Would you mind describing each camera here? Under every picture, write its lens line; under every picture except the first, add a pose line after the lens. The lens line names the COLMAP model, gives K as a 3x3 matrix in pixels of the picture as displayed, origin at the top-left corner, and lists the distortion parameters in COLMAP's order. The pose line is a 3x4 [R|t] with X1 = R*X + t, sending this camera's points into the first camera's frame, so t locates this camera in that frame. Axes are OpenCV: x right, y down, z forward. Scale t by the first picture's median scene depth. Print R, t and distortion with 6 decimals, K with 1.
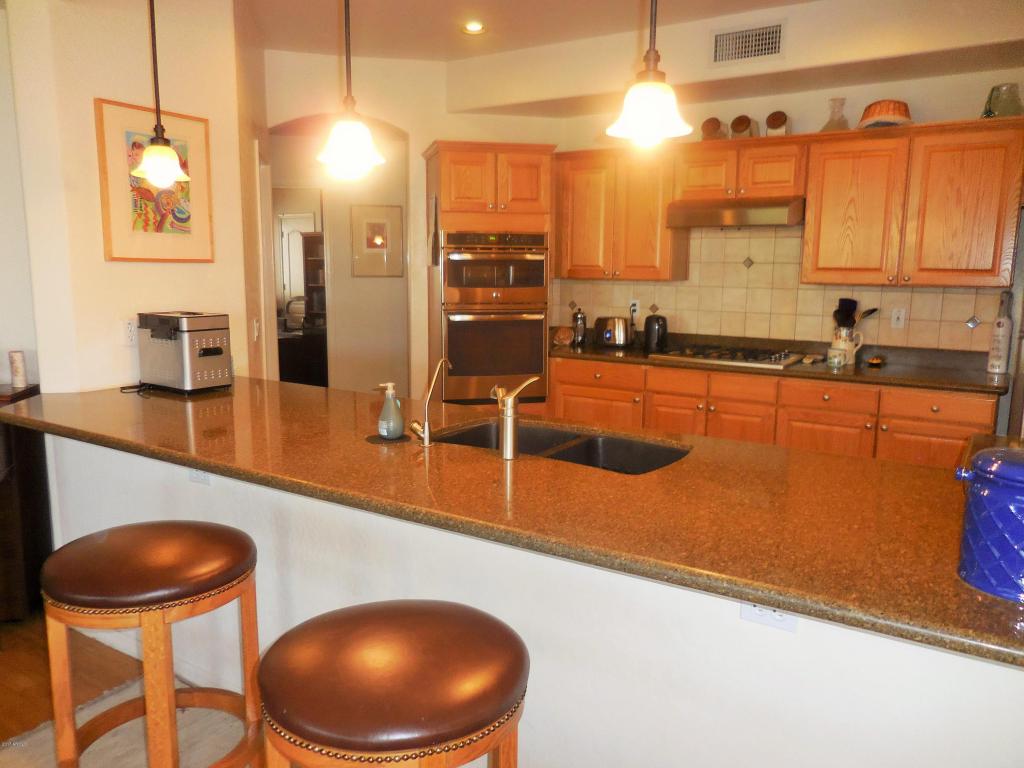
lens RADIAL K [[773.4, 0, 513.0], [0, 773.4, 384.5], [0, 0, 1]] dist [-0.007584, 0.008450]
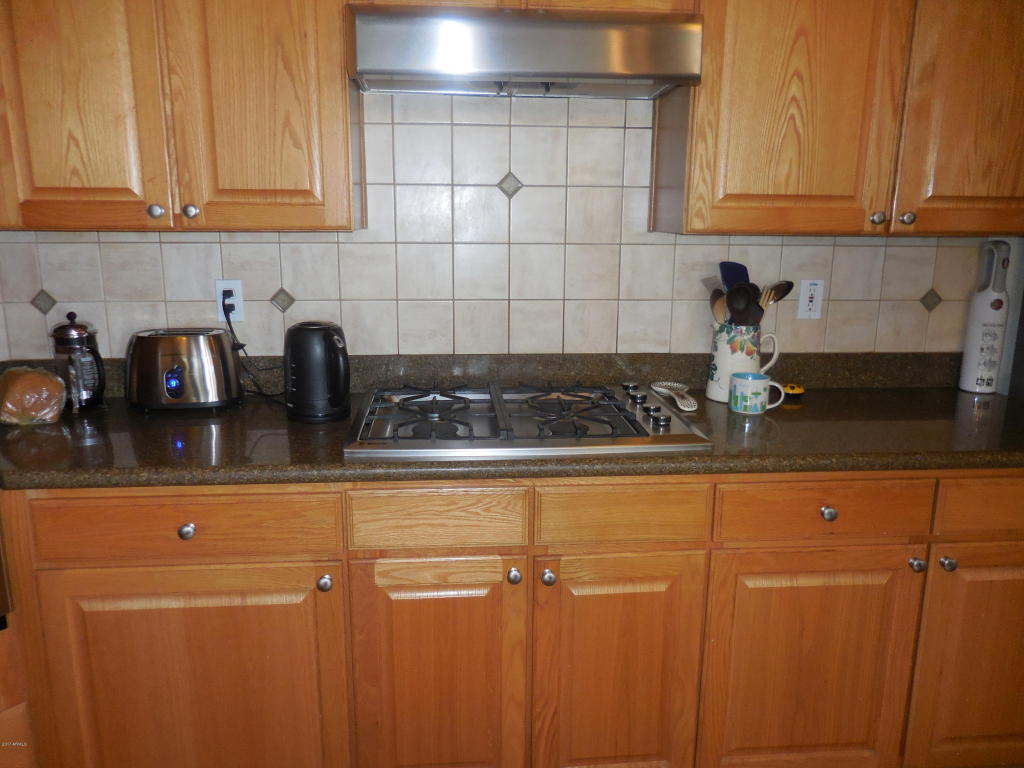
lens RADIAL K [[773.4, 0, 507.5], [0, 773.4, 382.7], [0, 0, 1]] dist [-0.007584, 0.008450]
pose [[0.786688, -0.136338, 0.602107, 0.026955], [0.094667, 0.990415, 0.100577, -0.088885], [-0.610049, -0.022123, 0.792055, 0.635160]]
